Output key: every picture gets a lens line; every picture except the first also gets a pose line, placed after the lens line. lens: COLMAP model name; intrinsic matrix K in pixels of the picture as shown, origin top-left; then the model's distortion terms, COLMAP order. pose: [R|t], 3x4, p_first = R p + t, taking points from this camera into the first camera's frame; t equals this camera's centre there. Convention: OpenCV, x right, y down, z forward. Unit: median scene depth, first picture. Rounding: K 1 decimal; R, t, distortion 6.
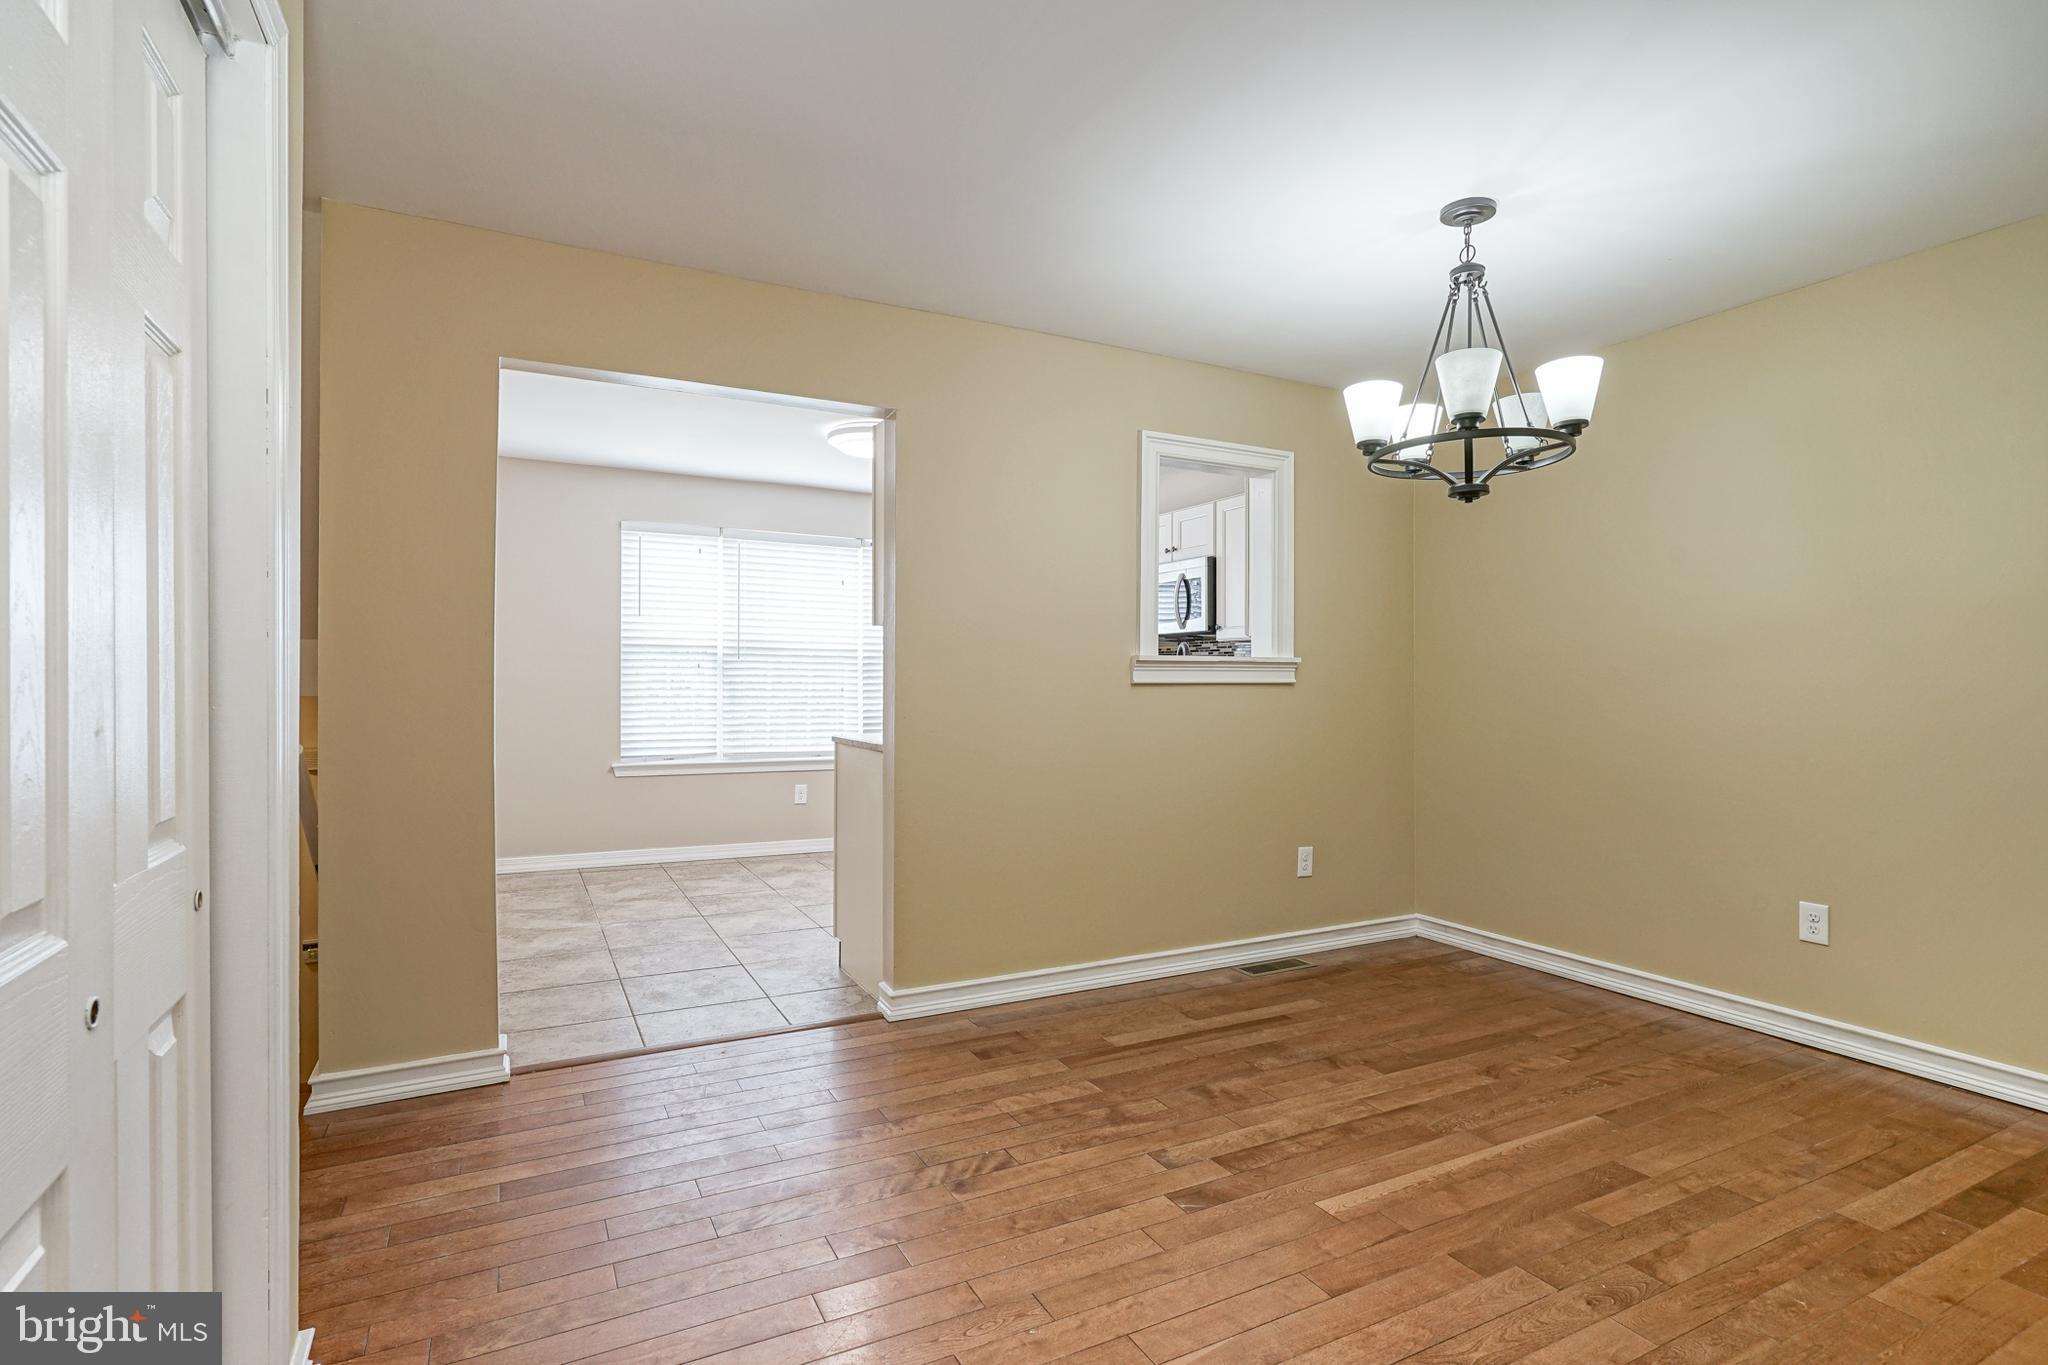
lens RADIAL K [[982.8, 0, 1019.4], [0, 982.8, 681.3], [0, 0, 1]] dist [-0.014450, 0.005941]
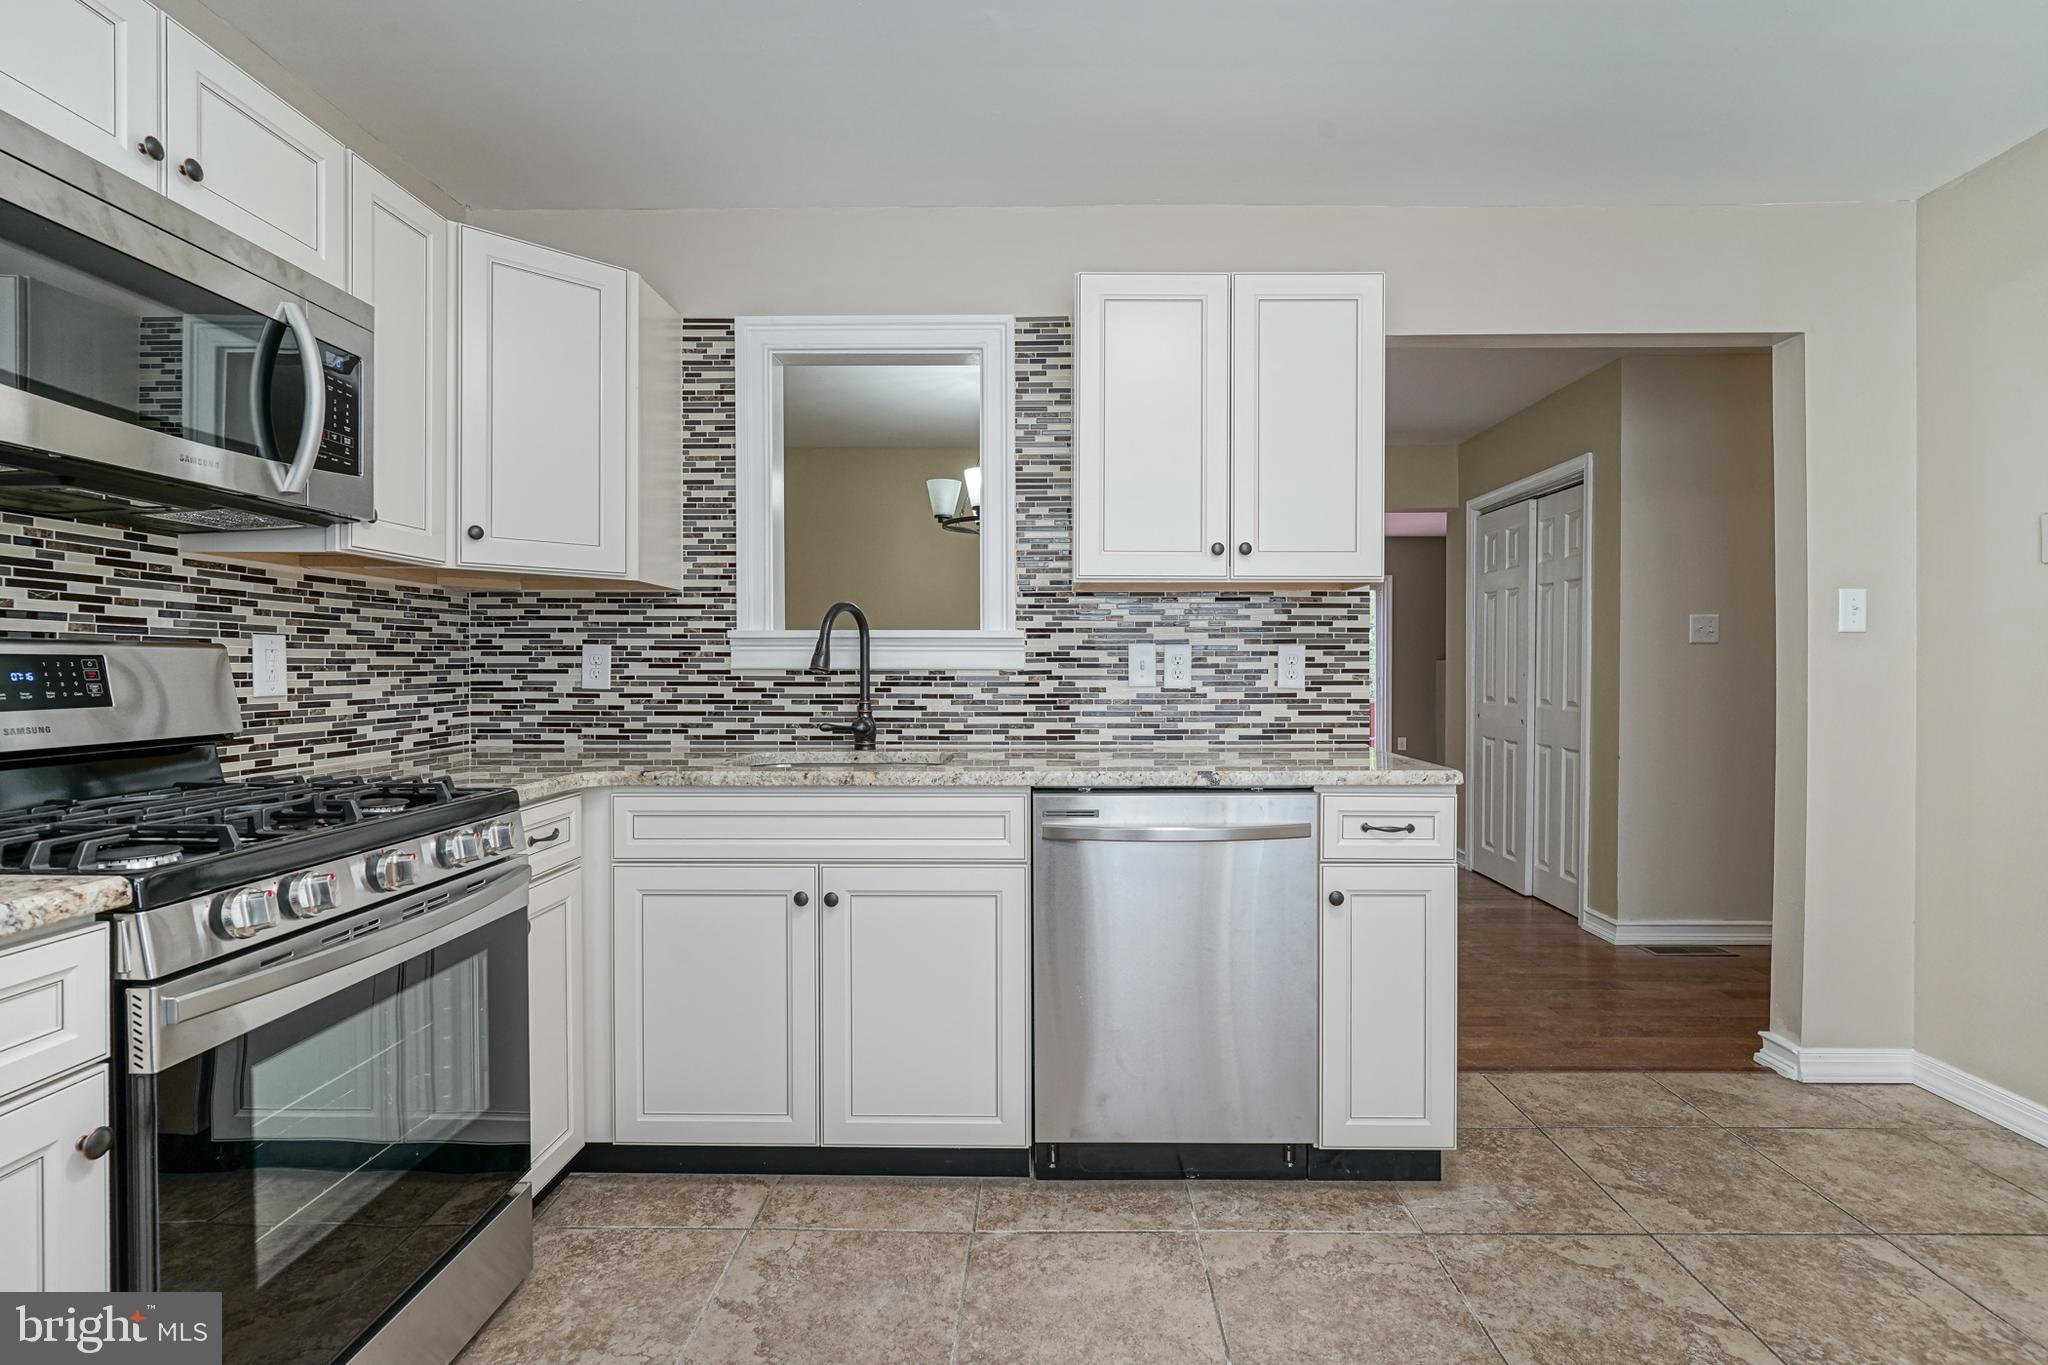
lens RADIAL K [[982.8, 0, 1030.5], [0, 982.8, 673.5], [0, 0, 1]] dist [-0.014450, 0.005941]
pose [[-0.877376, -0.009008, 0.479719, -0.301271], [-0.003252, 0.999912, 0.012830, -0.003252], [-0.479793, 0.009697, -0.877328, 1.973061]]
